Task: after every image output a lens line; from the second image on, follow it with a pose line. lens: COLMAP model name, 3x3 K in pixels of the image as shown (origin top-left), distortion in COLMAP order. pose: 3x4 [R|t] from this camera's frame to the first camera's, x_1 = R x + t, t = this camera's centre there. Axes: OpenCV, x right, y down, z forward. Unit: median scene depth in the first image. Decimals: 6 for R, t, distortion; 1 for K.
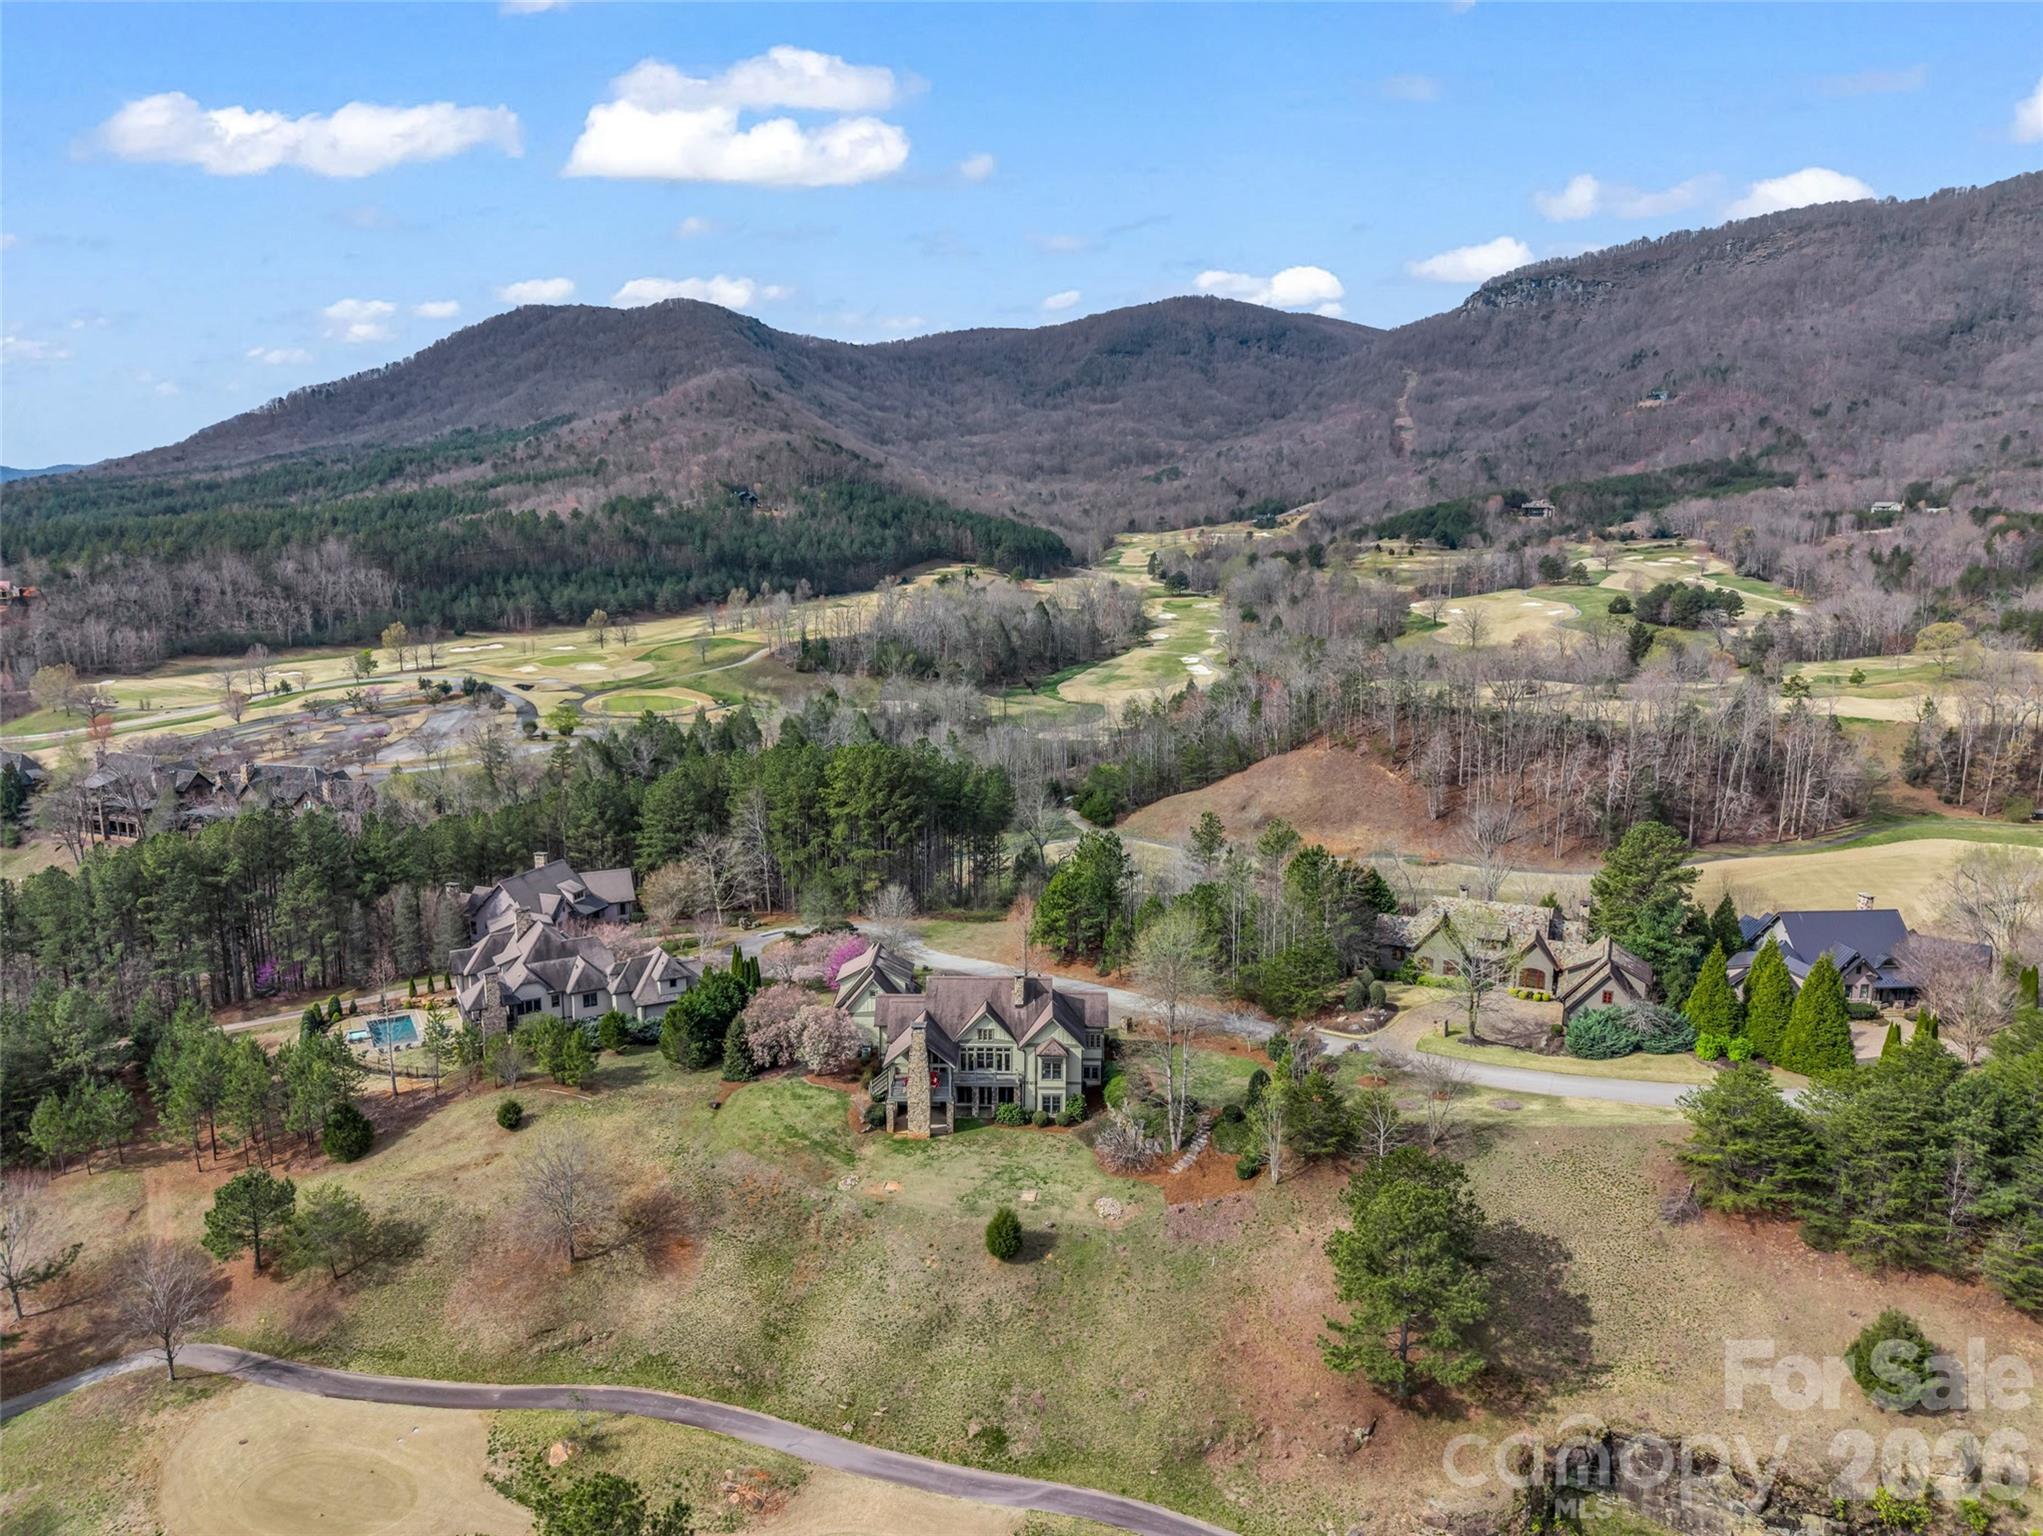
lens RADIAL K [[1384.3, 0, 1025.7], [0, 1384.3, 819.6], [0, 0, 1]] dist [0.001583, -0.005163]
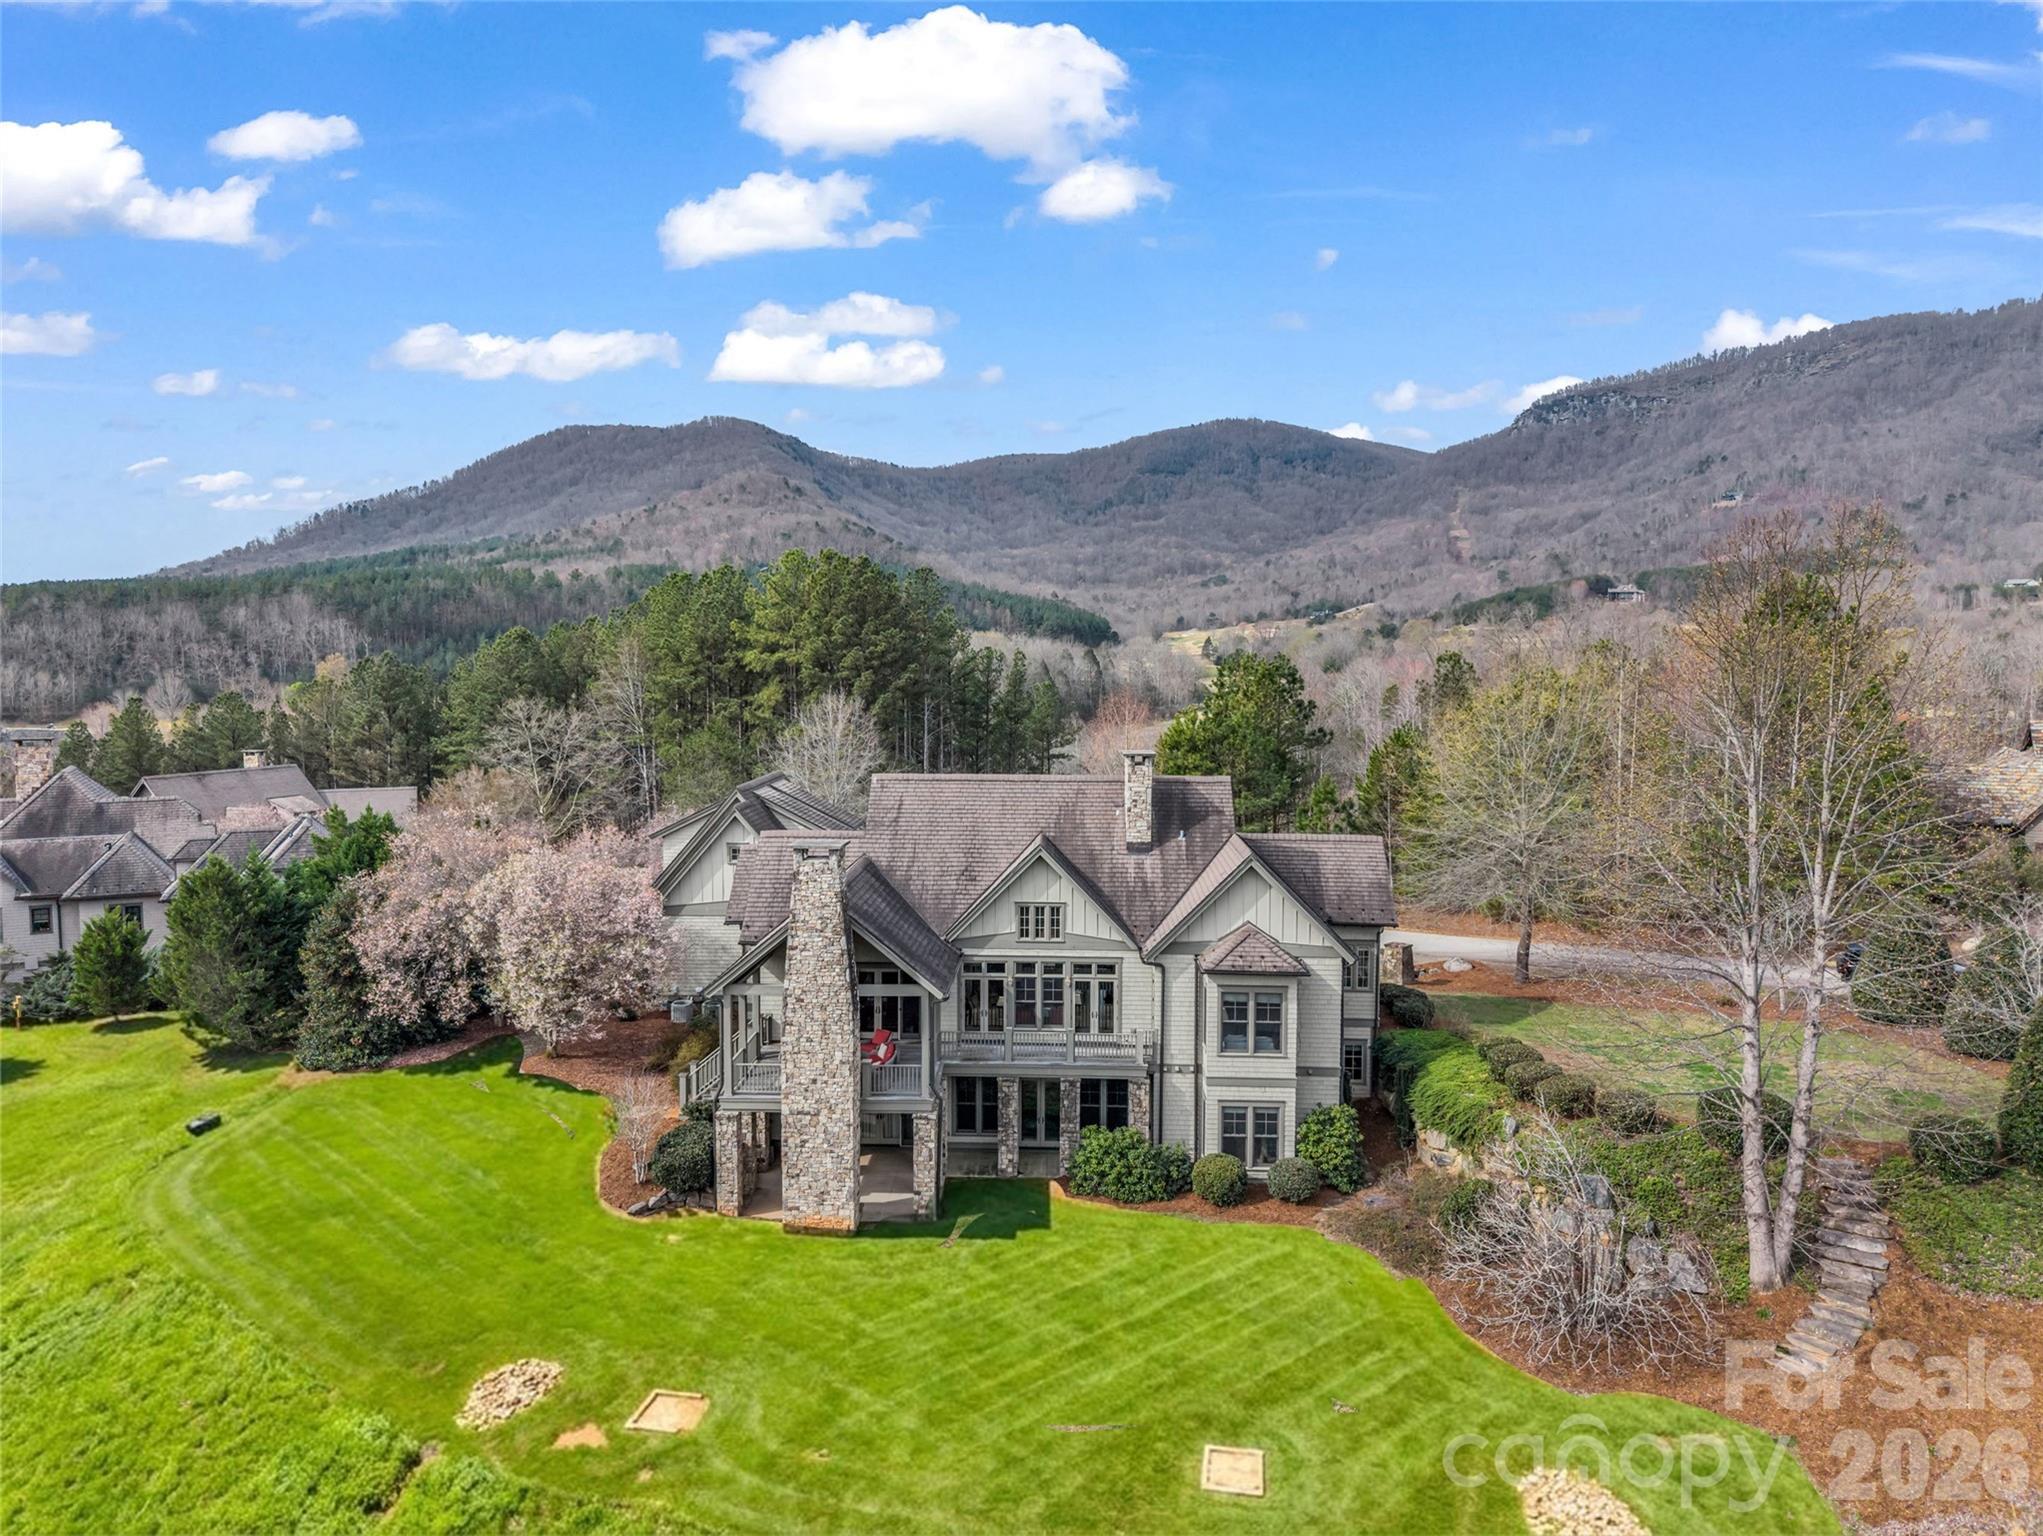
lens RADIAL K [[1384.3, 0, 1025.7], [0, 1384.3, 819.6], [0, 0, 1]] dist [0.001583, -0.005163]
pose [[0.999621, 0.004270, -0.027209, -0.005731], [-0.007032, 0.994737, -0.102224, 0.039788], [0.026629, 0.102377, 0.994389, 0.161623]]
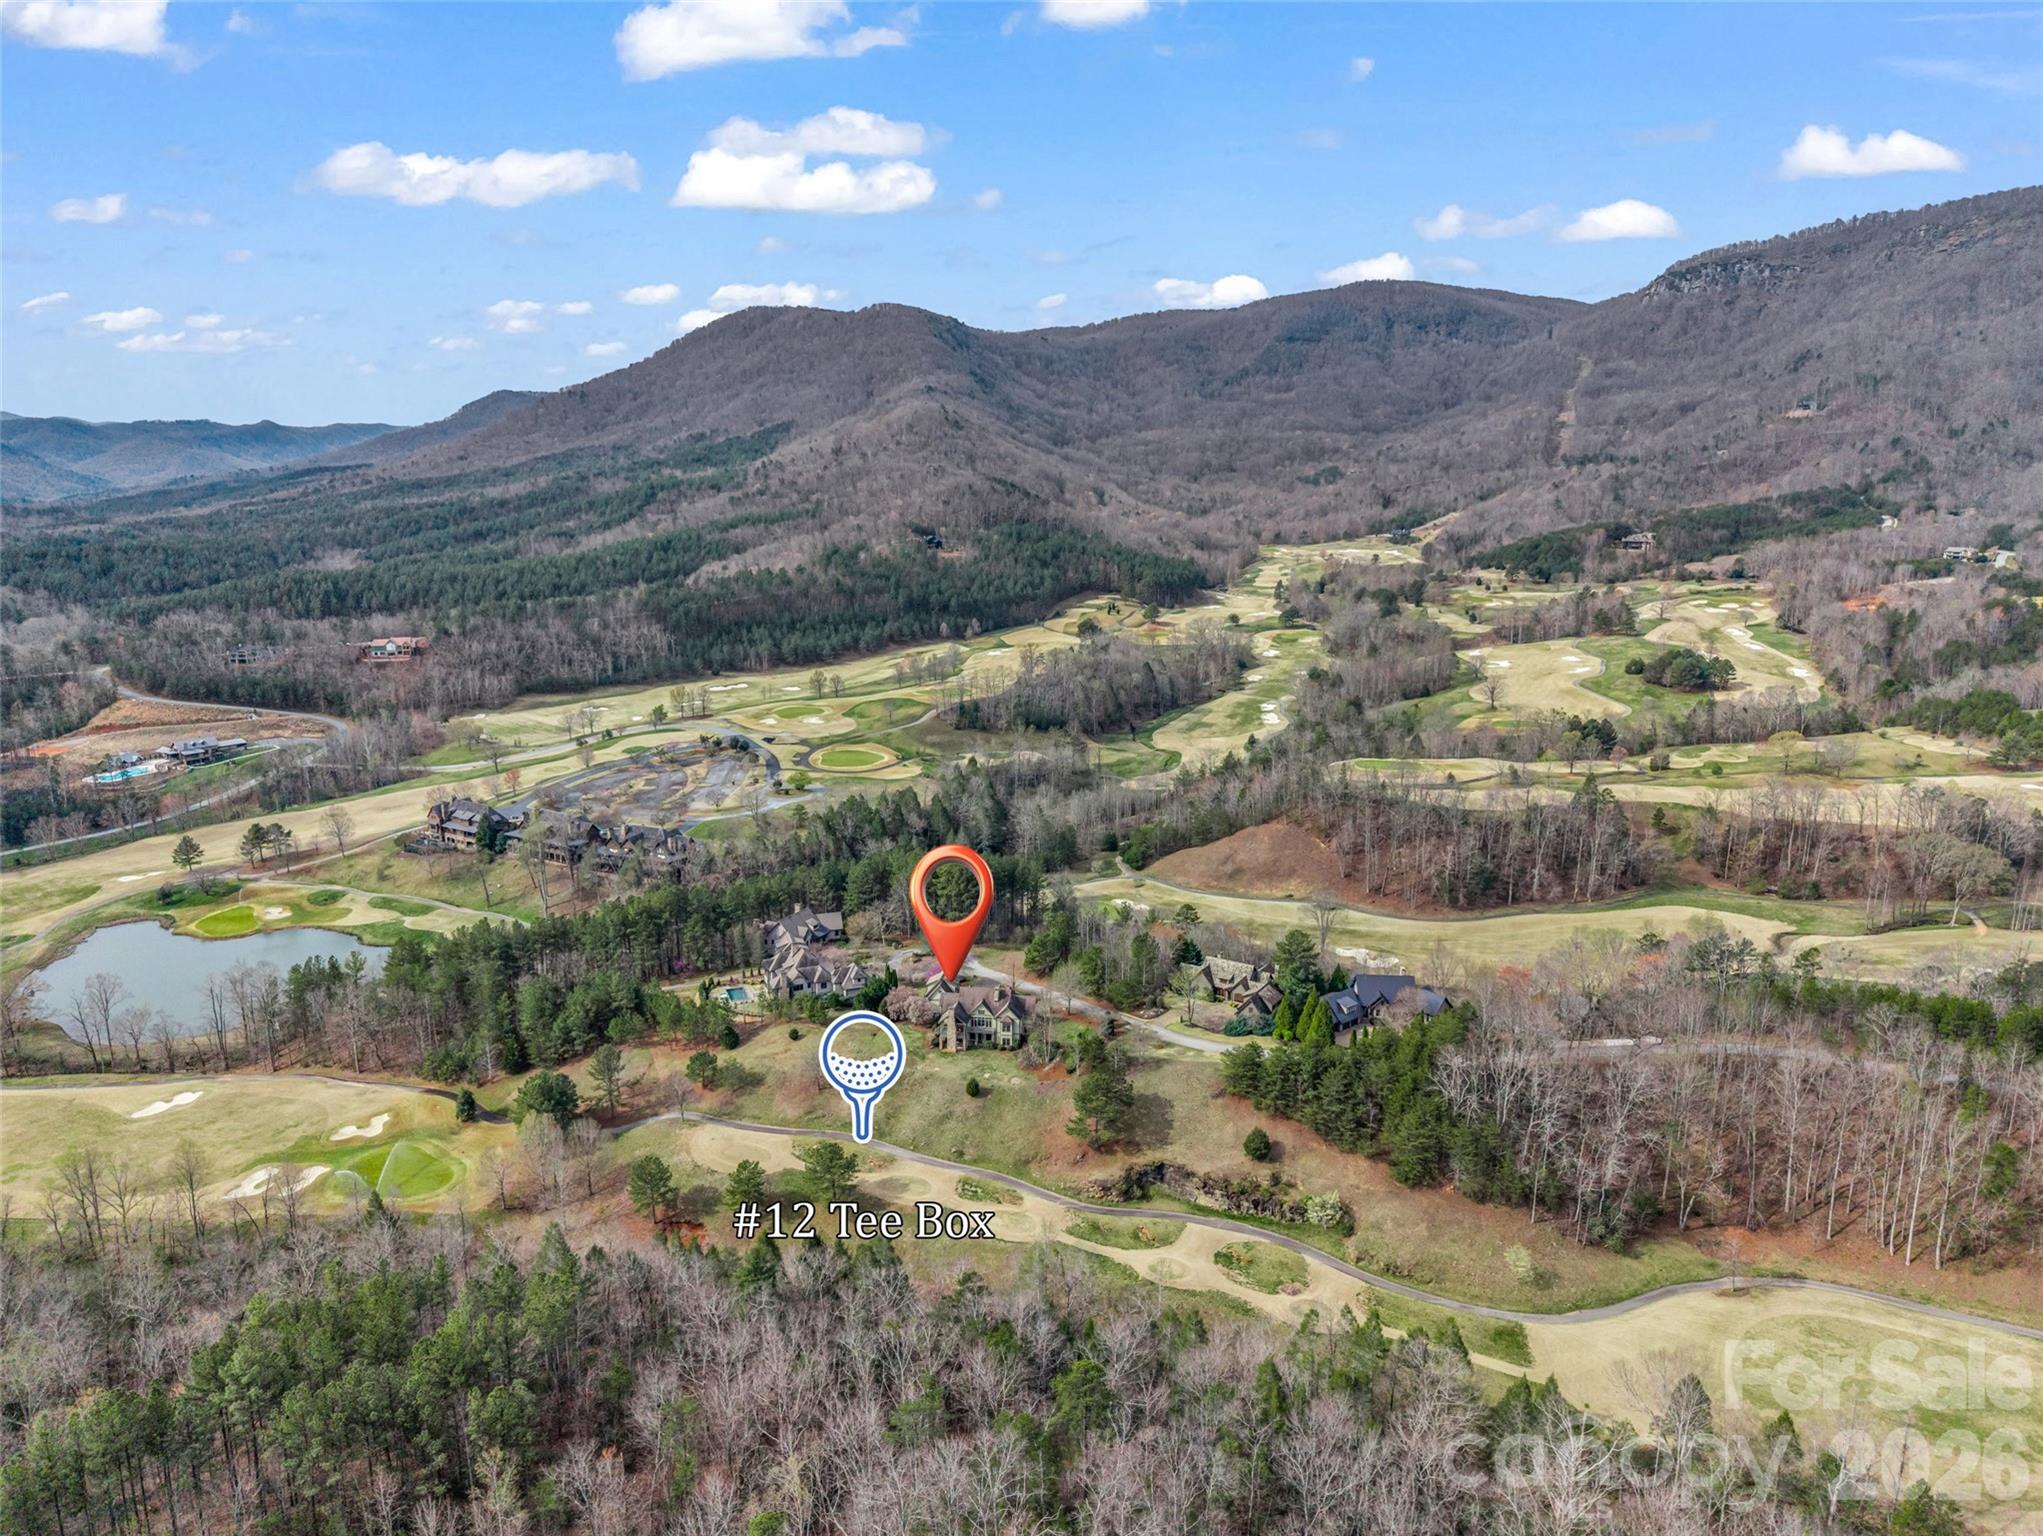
lens RADIAL K [[1412.3, 0, 1025.0], [0, 1412.3, 796.9], [0, 0, 1]] dist [0.038681, -0.046519]
pose [[0.989682, 0.033021, -0.139424, 0.093184], [-0.029178, 0.999138, 0.029517, -0.073580], [0.140279, -0.025144, 0.989793, -0.355568]]
